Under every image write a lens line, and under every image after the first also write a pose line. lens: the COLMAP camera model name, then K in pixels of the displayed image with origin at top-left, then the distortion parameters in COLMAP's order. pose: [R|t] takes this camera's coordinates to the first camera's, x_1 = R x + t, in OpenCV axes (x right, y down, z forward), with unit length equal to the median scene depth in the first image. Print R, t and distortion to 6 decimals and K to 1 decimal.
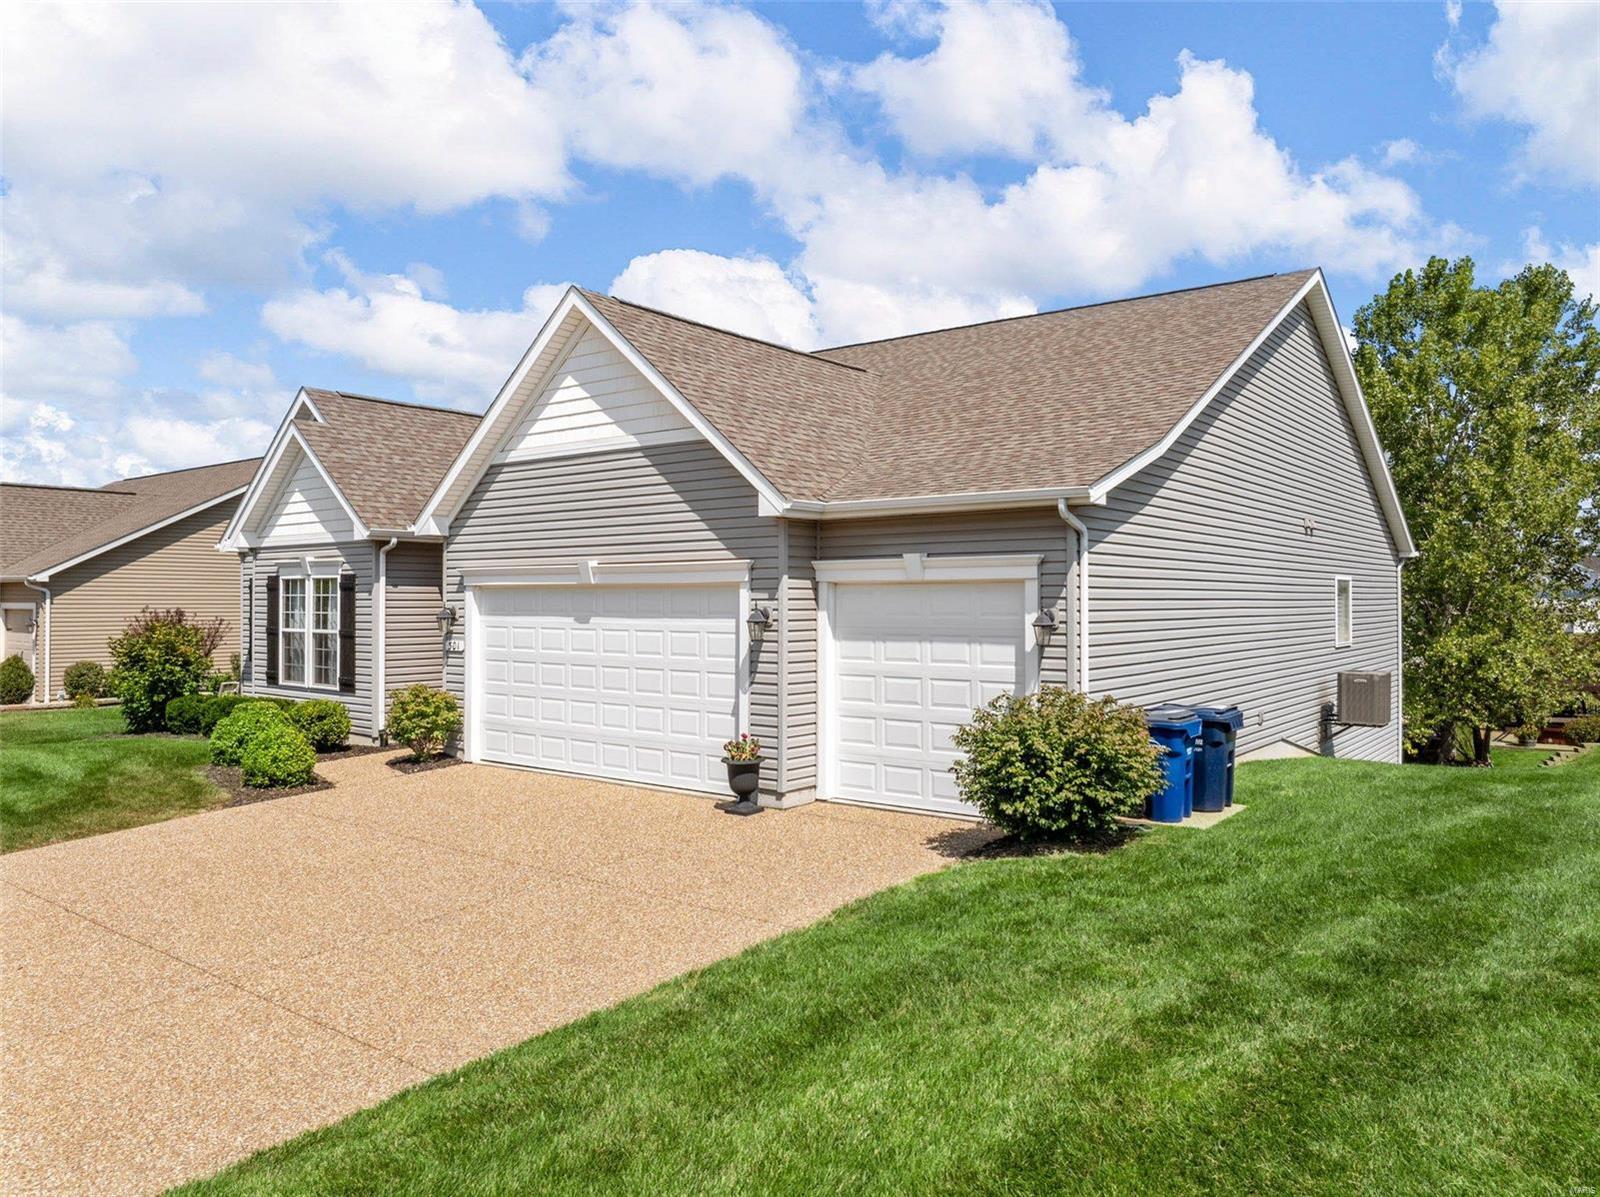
lens RADIAL K [[1121.1, 0, 805.0], [0, 1121.1, 586.0], [0, 0, 1]] dist [-0.056469, 0.025561]
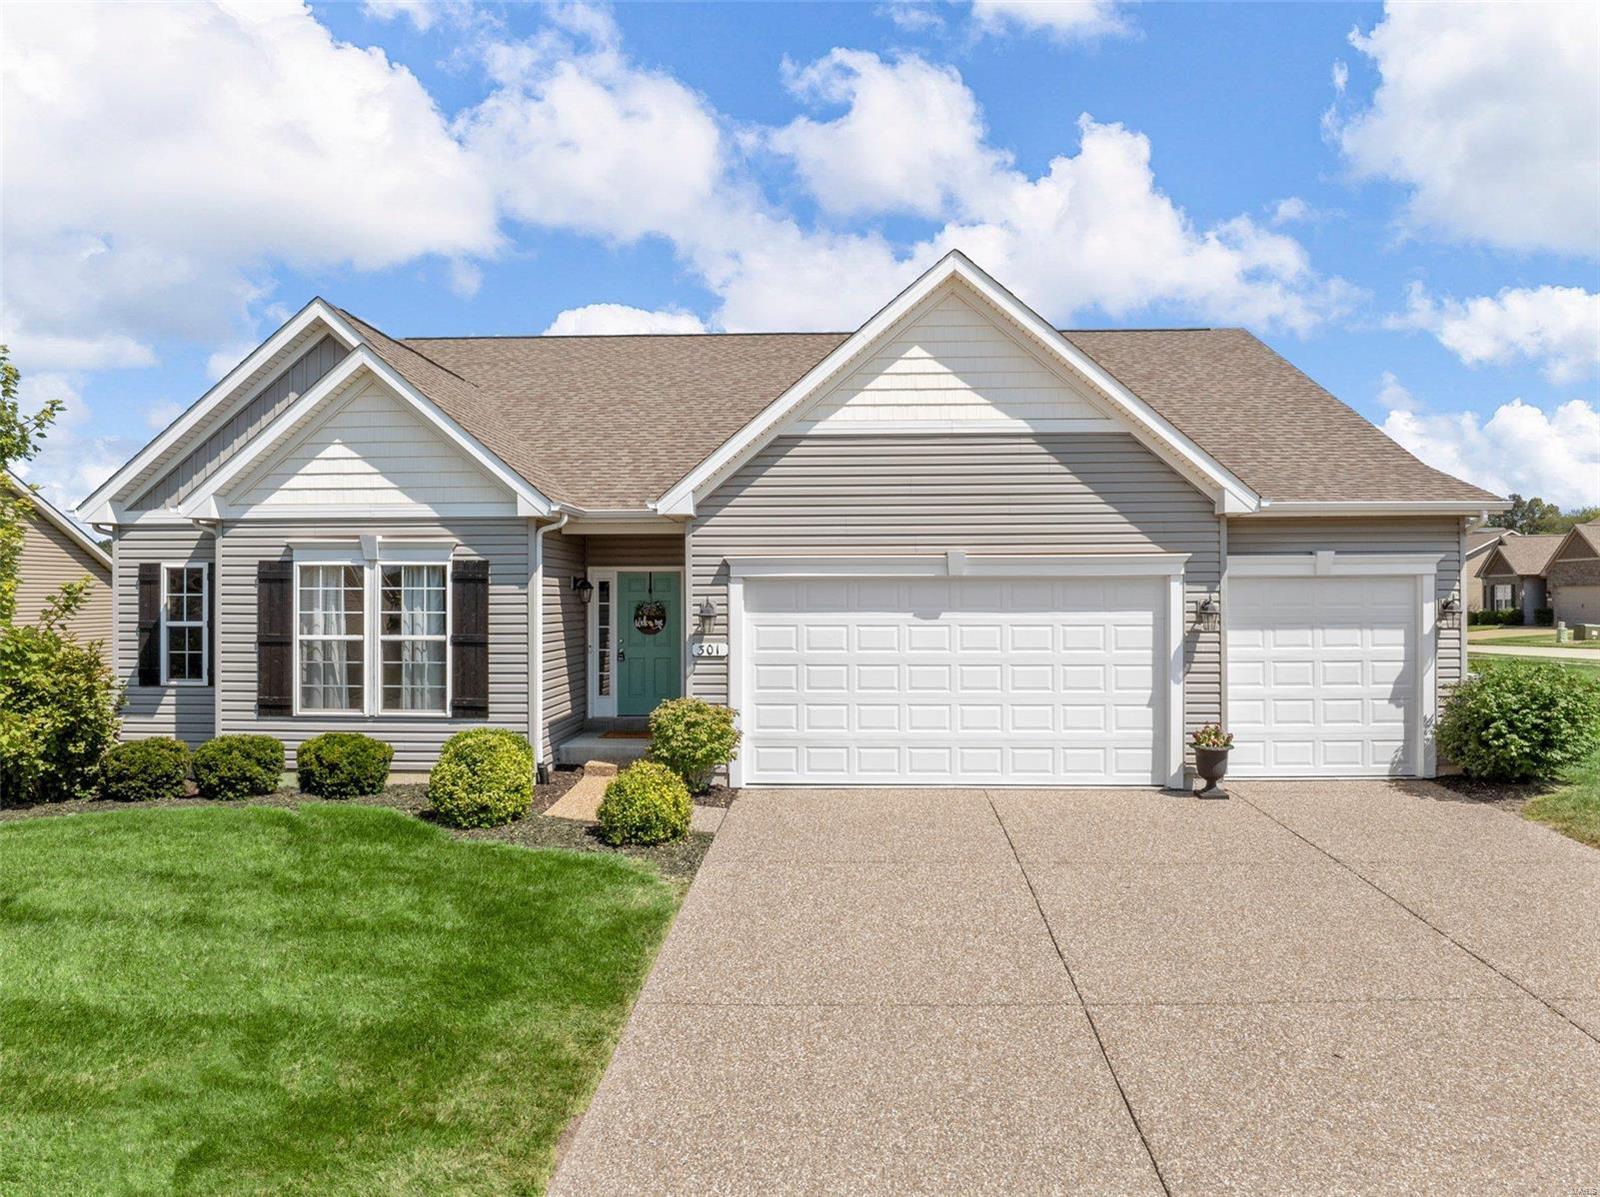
lens RADIAL K [[1121.1, 0, 805.0], [0, 1121.1, 586.0], [0, 0, 1]] dist [-0.056469, 0.025561]
pose [[0.821199, 0.004731, 0.570622, -0.770139], [-0.004350, 0.999988, -0.002031, 0.008333], [-0.570625, -0.000814, 0.821210, 0.295311]]
